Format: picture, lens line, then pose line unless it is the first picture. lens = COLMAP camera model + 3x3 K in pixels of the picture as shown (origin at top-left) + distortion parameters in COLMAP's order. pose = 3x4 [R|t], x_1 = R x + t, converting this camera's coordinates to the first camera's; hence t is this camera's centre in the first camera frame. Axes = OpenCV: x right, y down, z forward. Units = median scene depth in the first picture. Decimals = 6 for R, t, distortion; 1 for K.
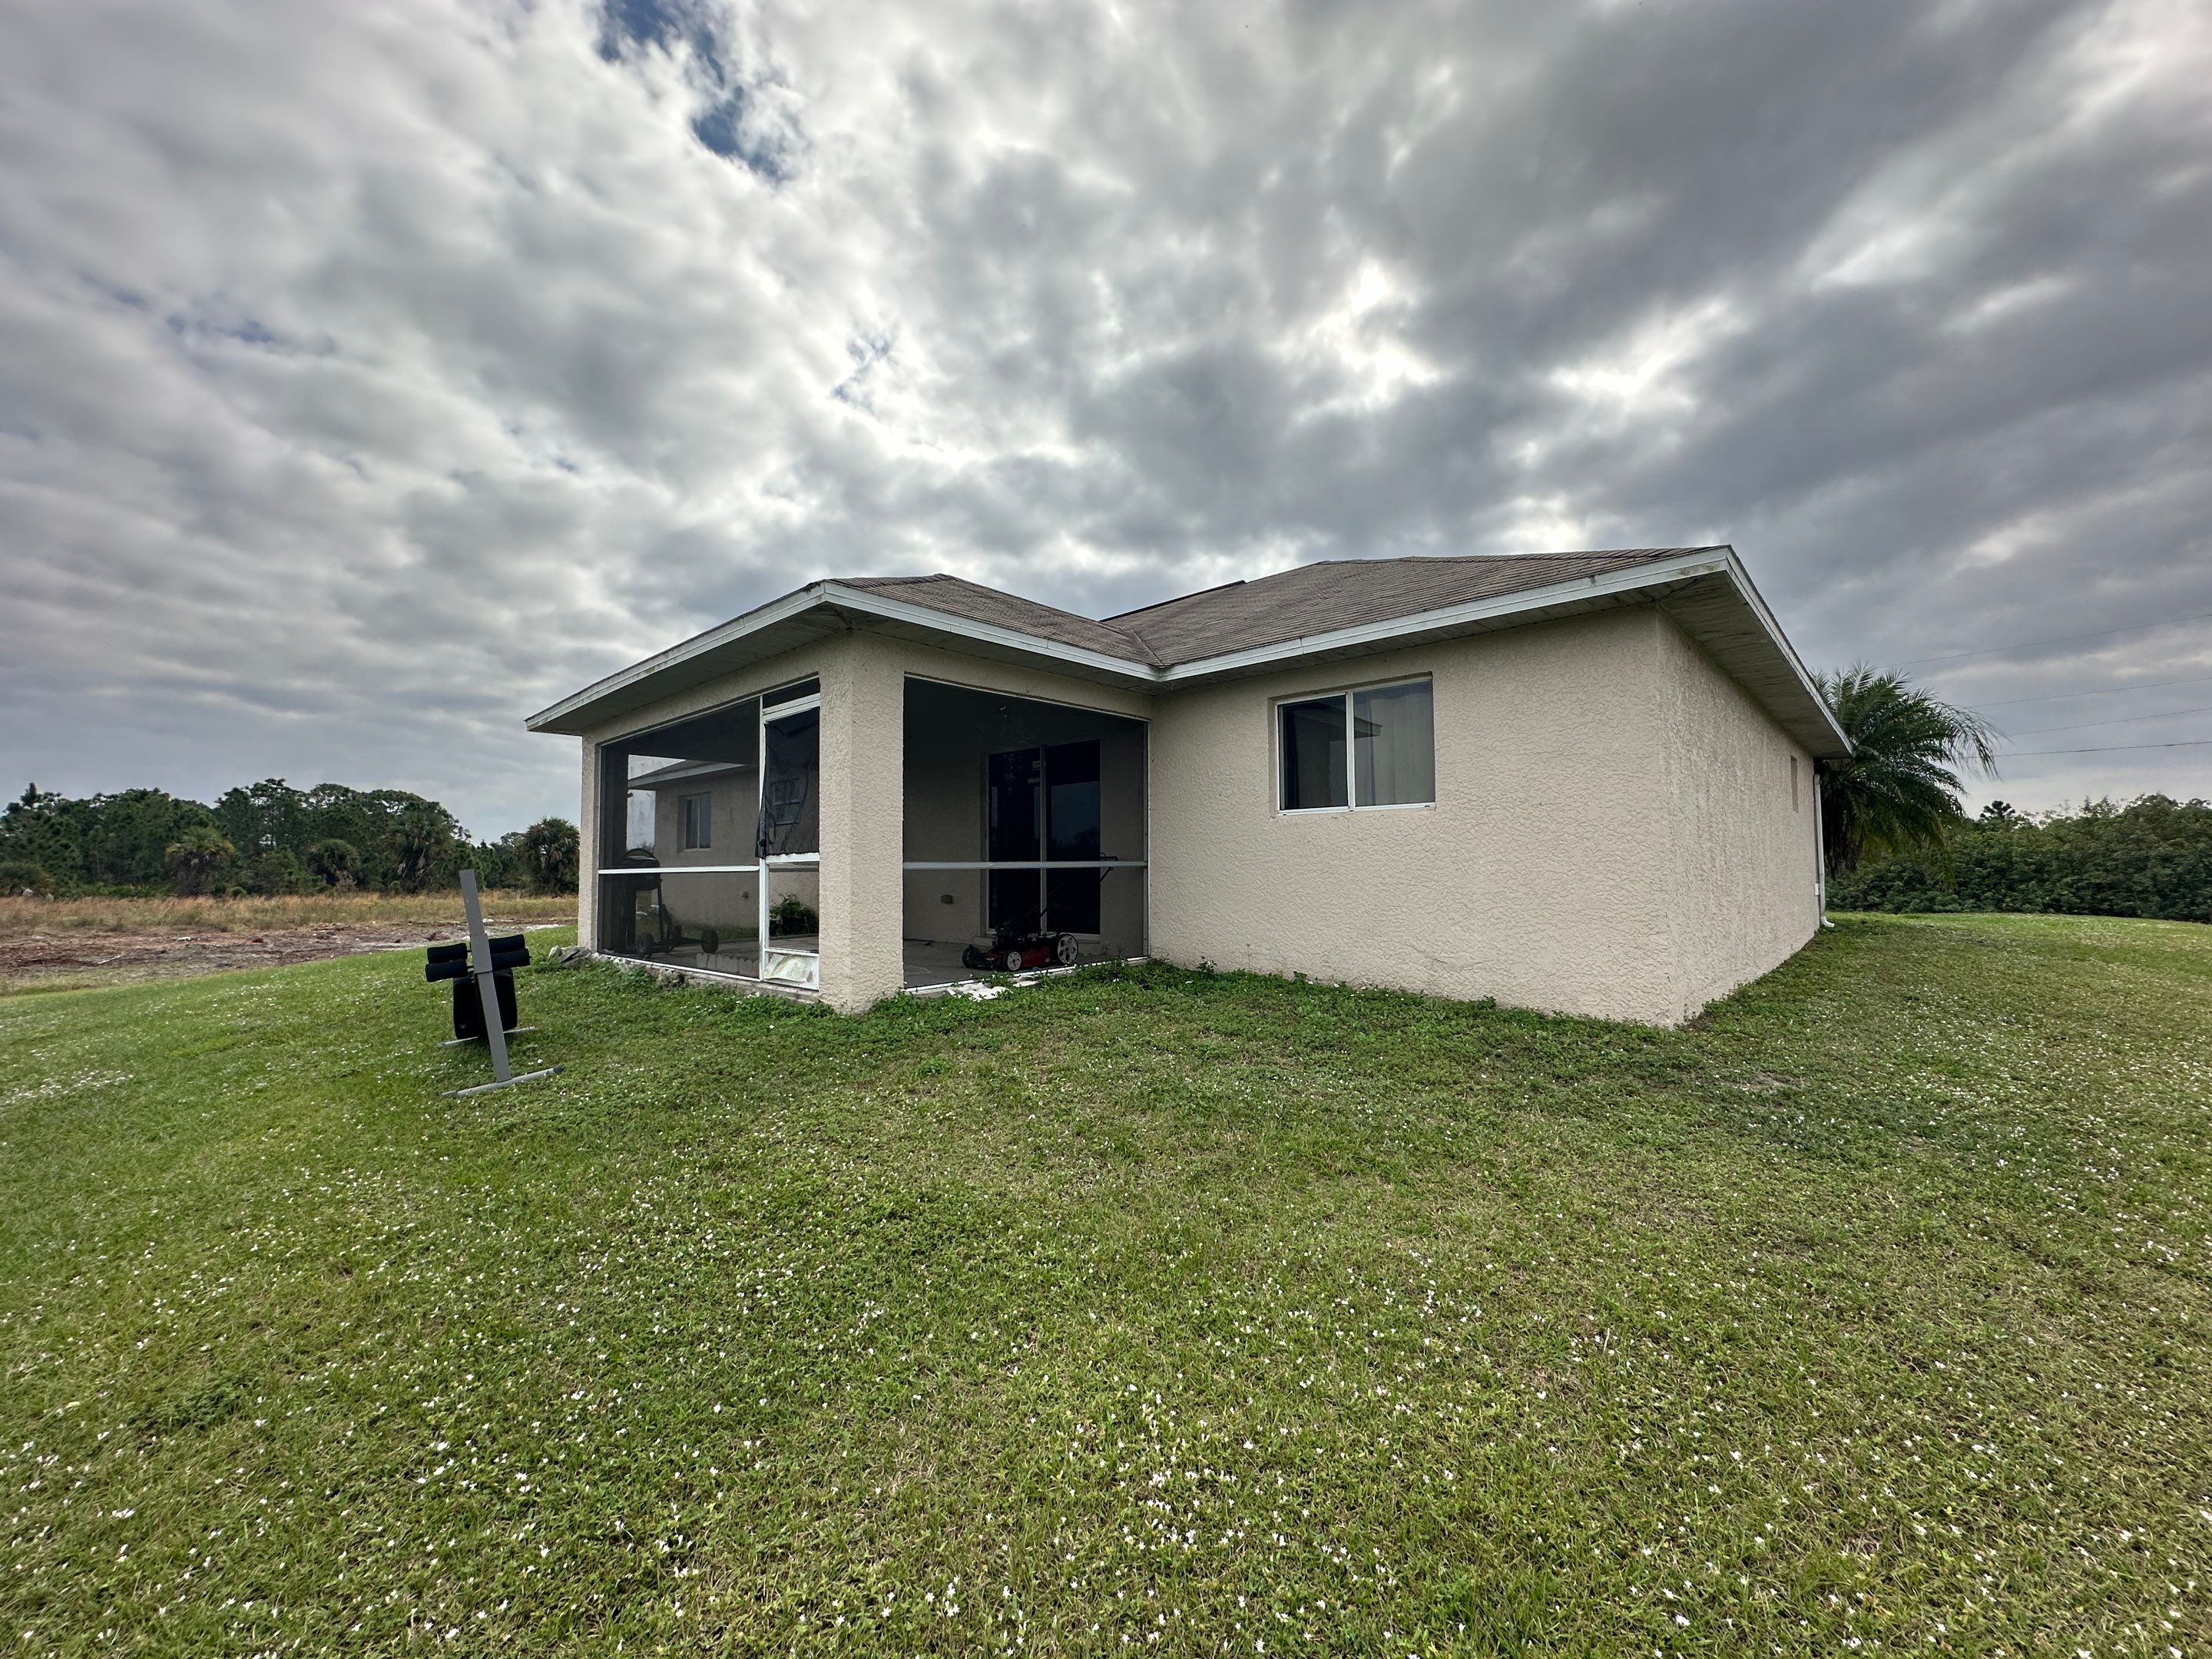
lens RADIAL K [[891.8, 0, 1106.6], [0, 891.8, 837.1], [0, 0, 1]] dist [-0.002115, 0.000052]
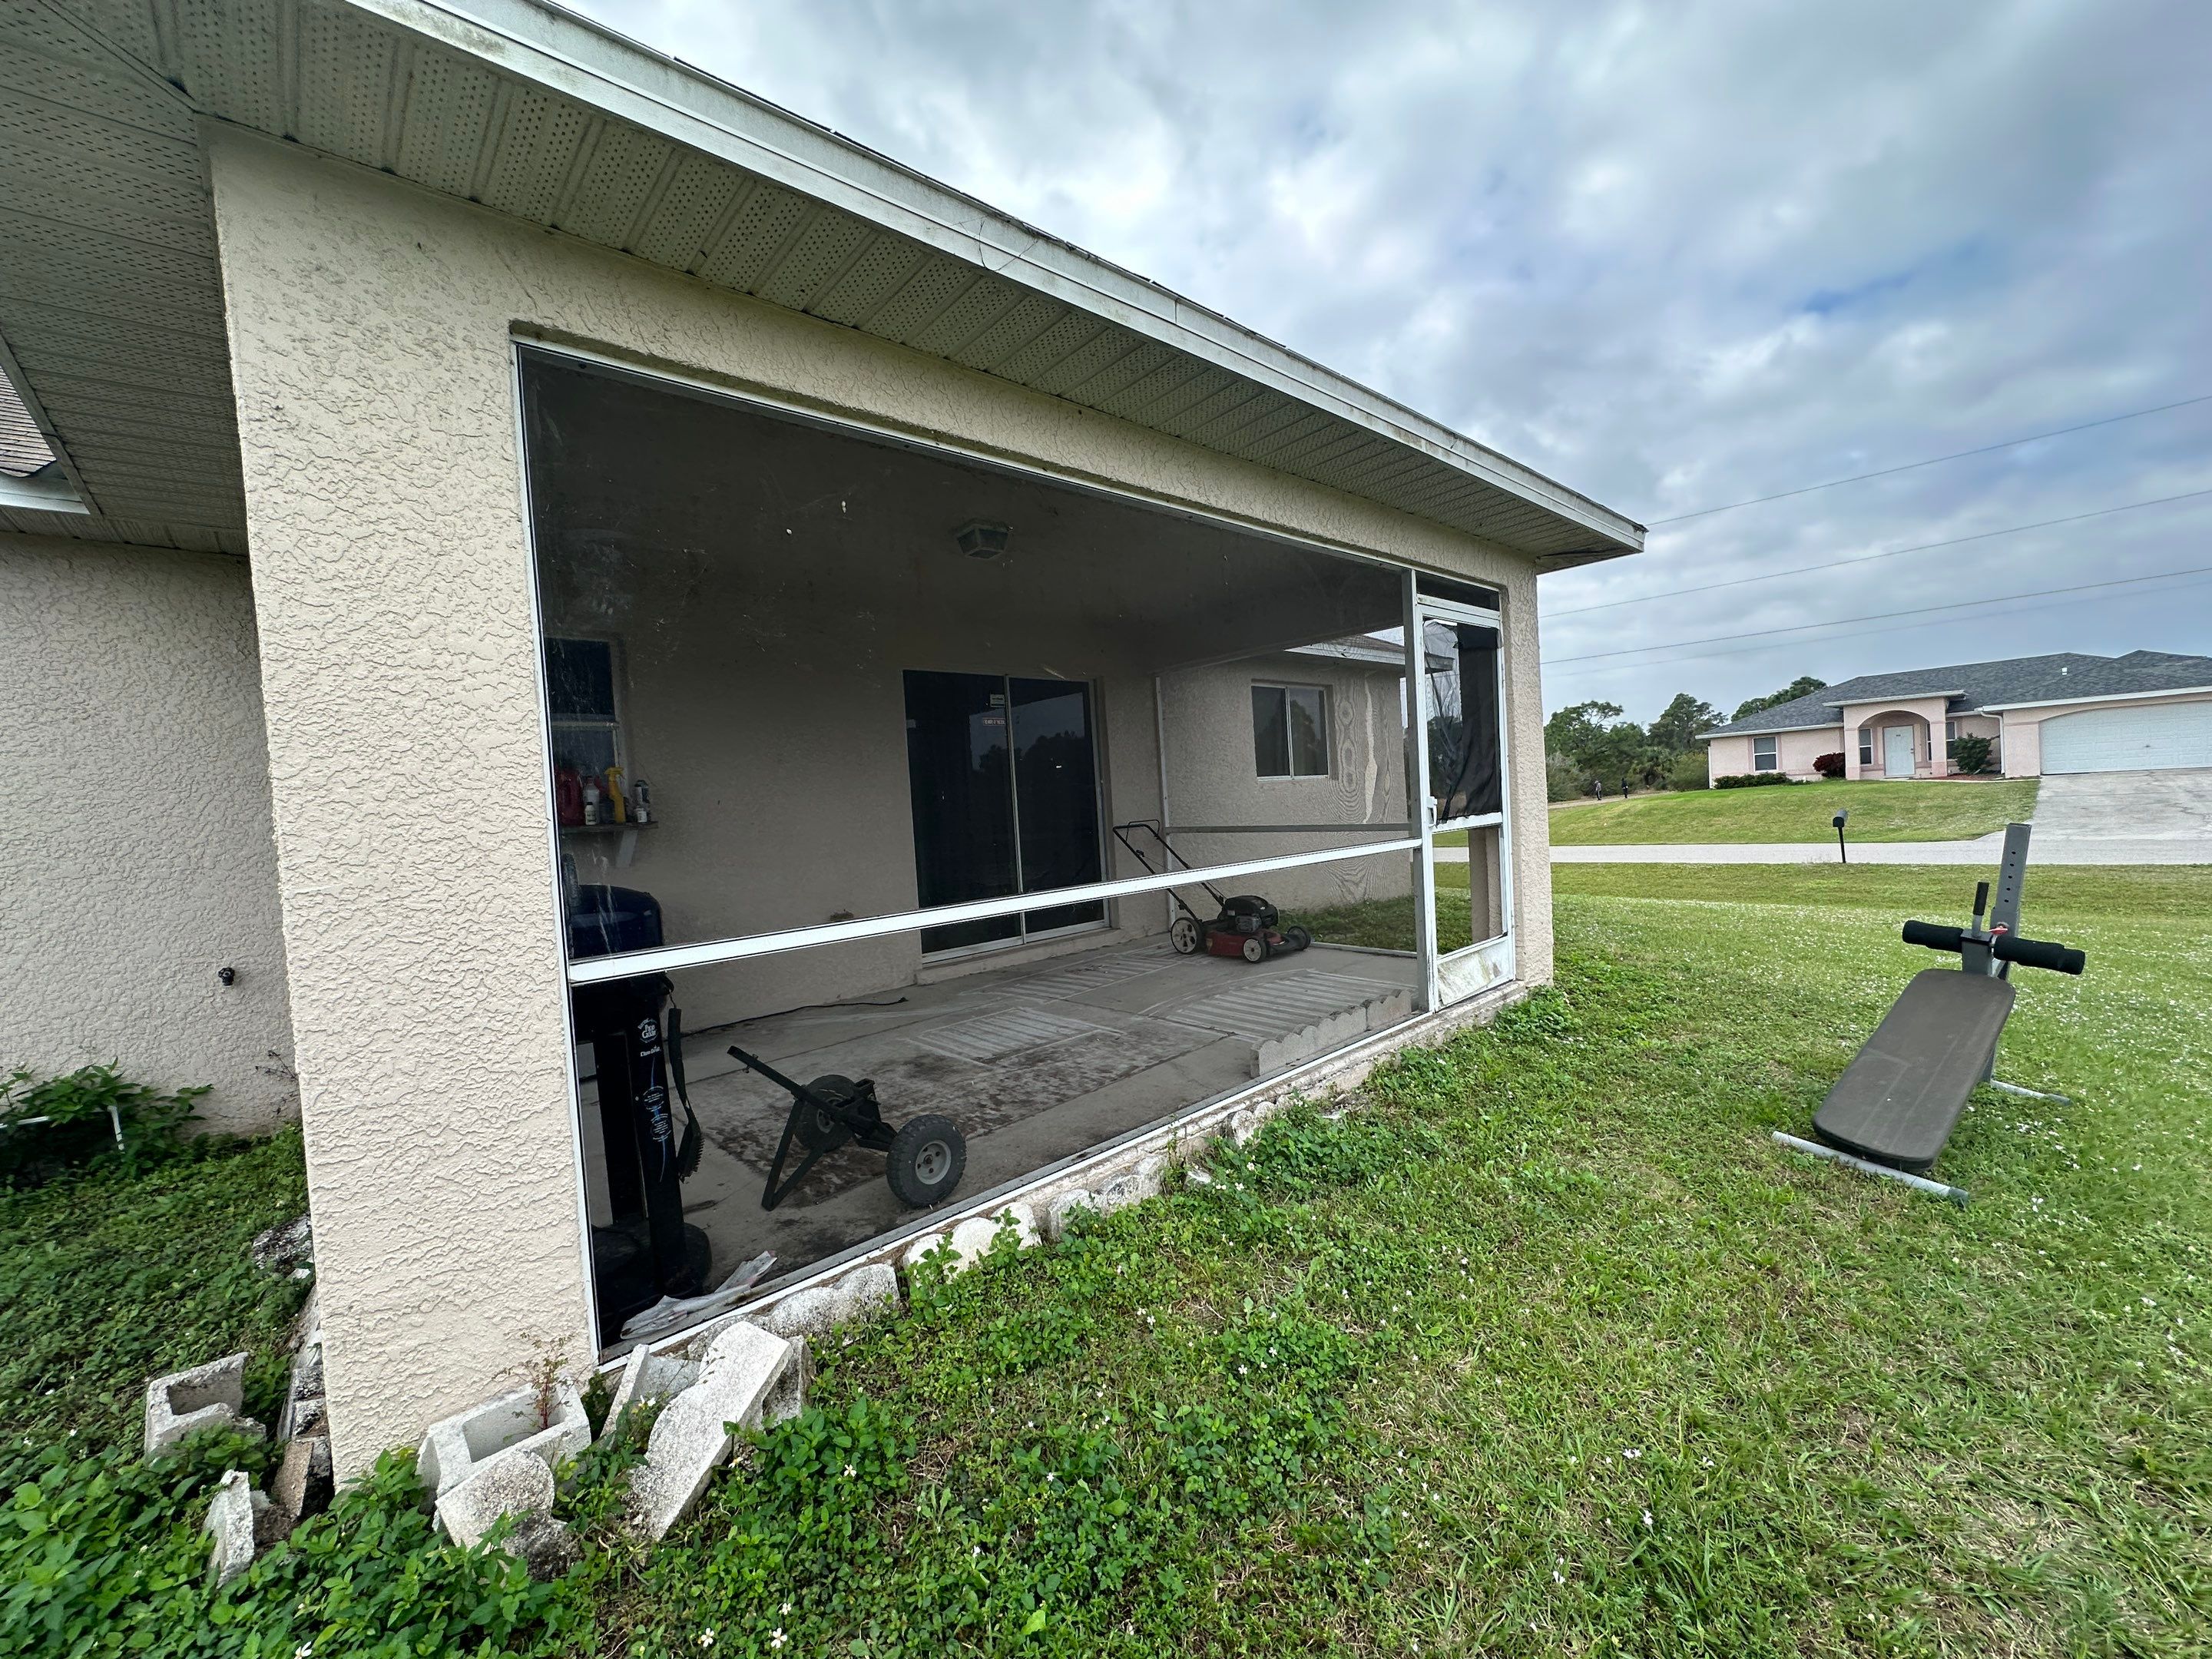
lens RADIAL K [[882.5, 0, 1103.0], [0, 882.5, 834.4], [0, 0, 1]] dist [0.023309, -0.014257]
pose [[0.073834, -0.035089, 0.996653, -1.138385], [0.022024, 0.999194, 0.033547, 0.002988], [-0.997027, 0.019474, 0.074547, 1.289239]]
